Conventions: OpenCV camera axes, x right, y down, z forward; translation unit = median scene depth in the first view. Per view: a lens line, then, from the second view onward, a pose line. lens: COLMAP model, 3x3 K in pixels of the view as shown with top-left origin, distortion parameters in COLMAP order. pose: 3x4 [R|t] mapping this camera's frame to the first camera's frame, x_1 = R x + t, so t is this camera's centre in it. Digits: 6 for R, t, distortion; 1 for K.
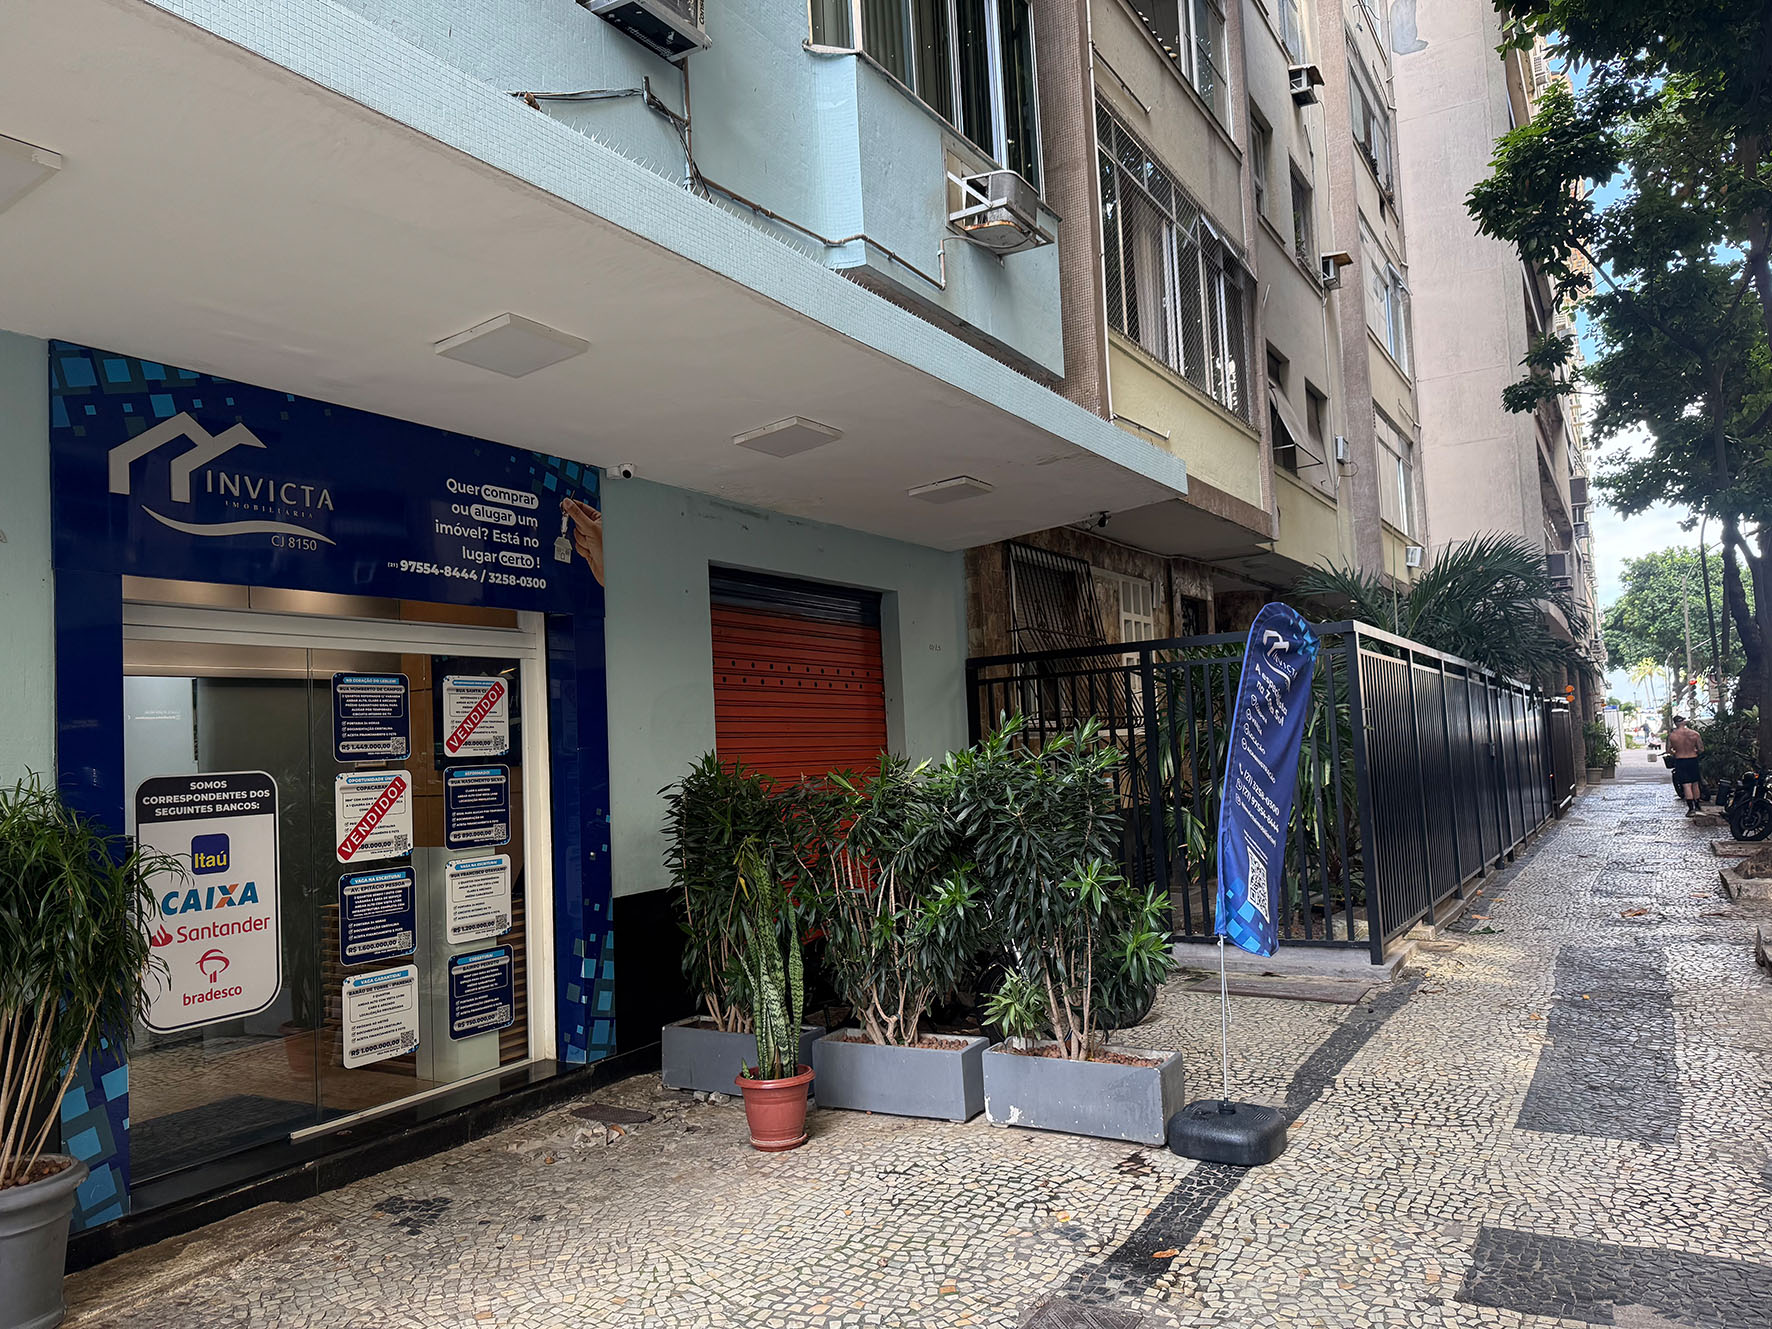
lens RADIAL K [[1255.7, 0, 884.6], [0, 1255.7, 665.0], [0, 0, 1]] dist [0.041919, -0.045214]
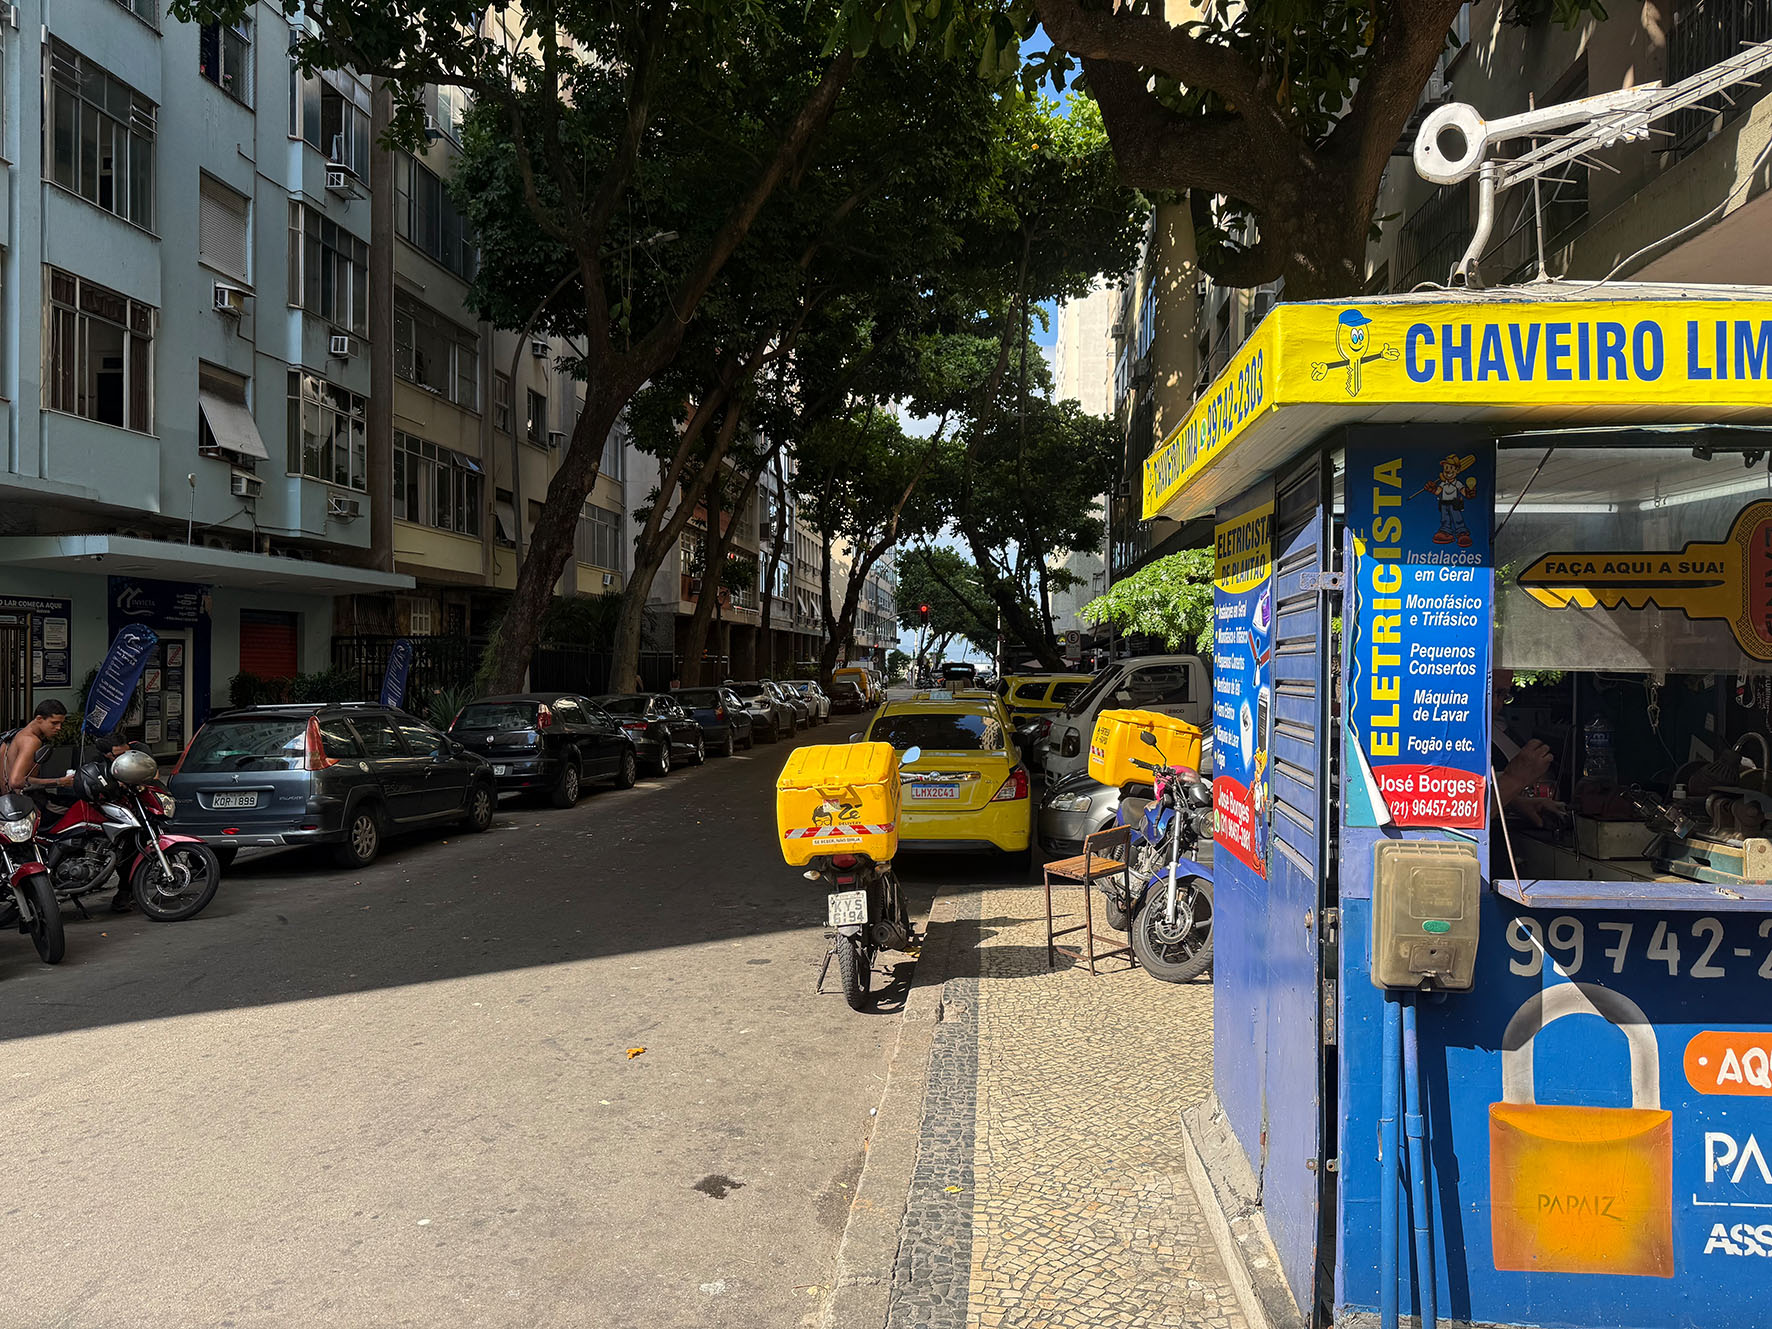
lens RADIAL K [[1255.7, 0, 900.9], [0, 1255.7, 662.0], [0, 0, 1]] dist [0.041919, -0.045214]
pose [[0.894224, 0.051154, 0.444688, -0.073139], [-0.075037, 0.996521, 0.036260, -0.227491], [-0.441286, -0.065793, 0.894951, -3.156526]]
